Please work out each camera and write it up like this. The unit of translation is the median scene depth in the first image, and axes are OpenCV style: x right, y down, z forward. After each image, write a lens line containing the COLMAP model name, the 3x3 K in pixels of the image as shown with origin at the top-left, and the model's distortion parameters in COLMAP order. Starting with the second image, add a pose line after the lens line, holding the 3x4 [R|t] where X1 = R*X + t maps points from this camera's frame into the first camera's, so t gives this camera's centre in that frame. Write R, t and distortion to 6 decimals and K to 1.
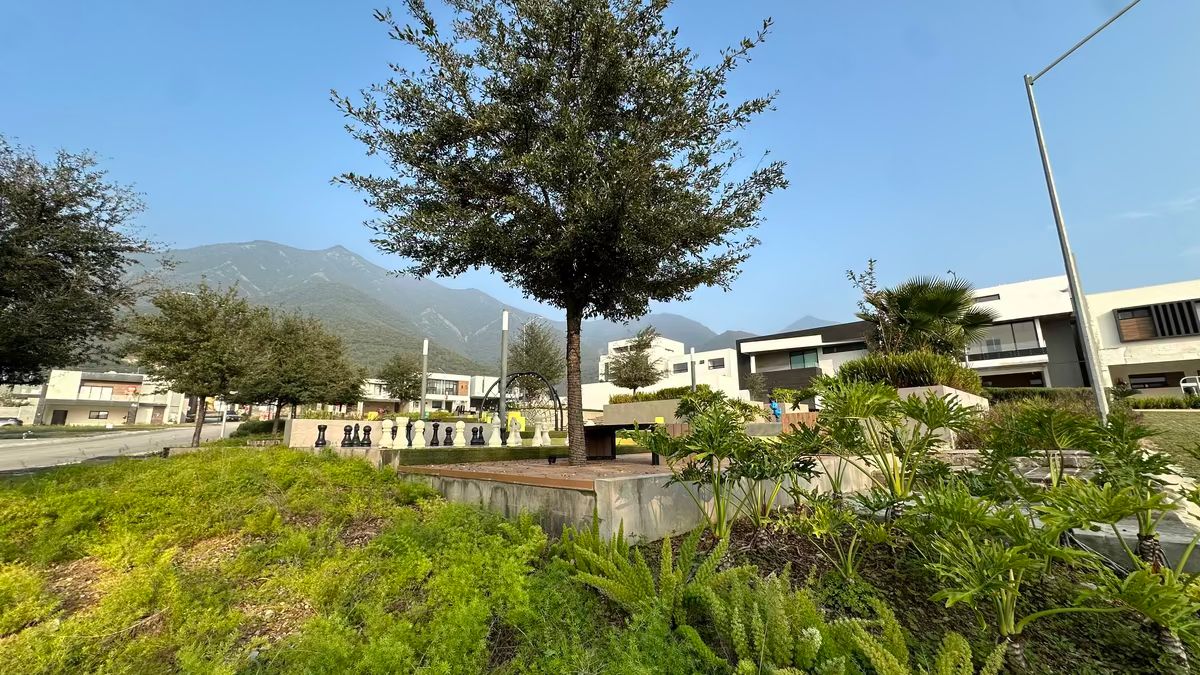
lens RADIAL K [[485.6, 0, 599.1], [0, 485.6, 329.7], [0, 0, 1]] dist [-0.002147, 0.000054]
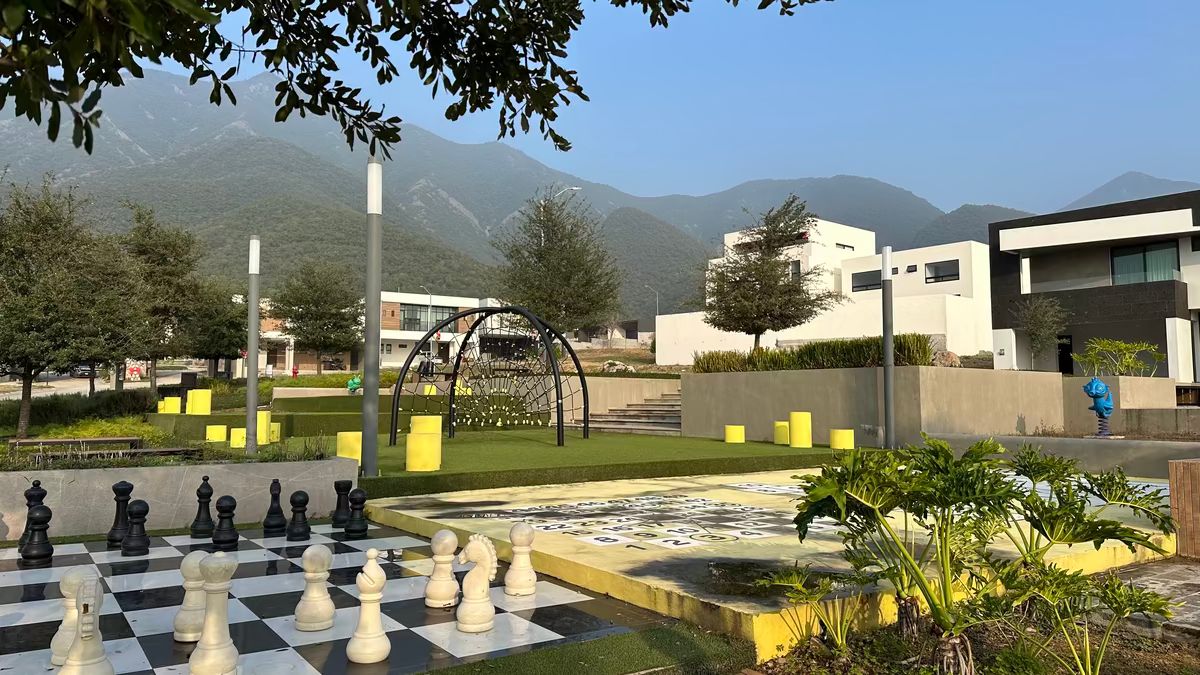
lens RADIAL K [[857.2, 0, 600.6], [0, 857.2, 342.0], [0, 0, 1]] dist [0.021142, -0.024550]
pose [[0.990307, -0.001038, -0.138895, 0.026553], [0.021998, 0.988524, 0.149456, 0.002086], [0.137145, -0.151063, 0.978964, 0.122247]]
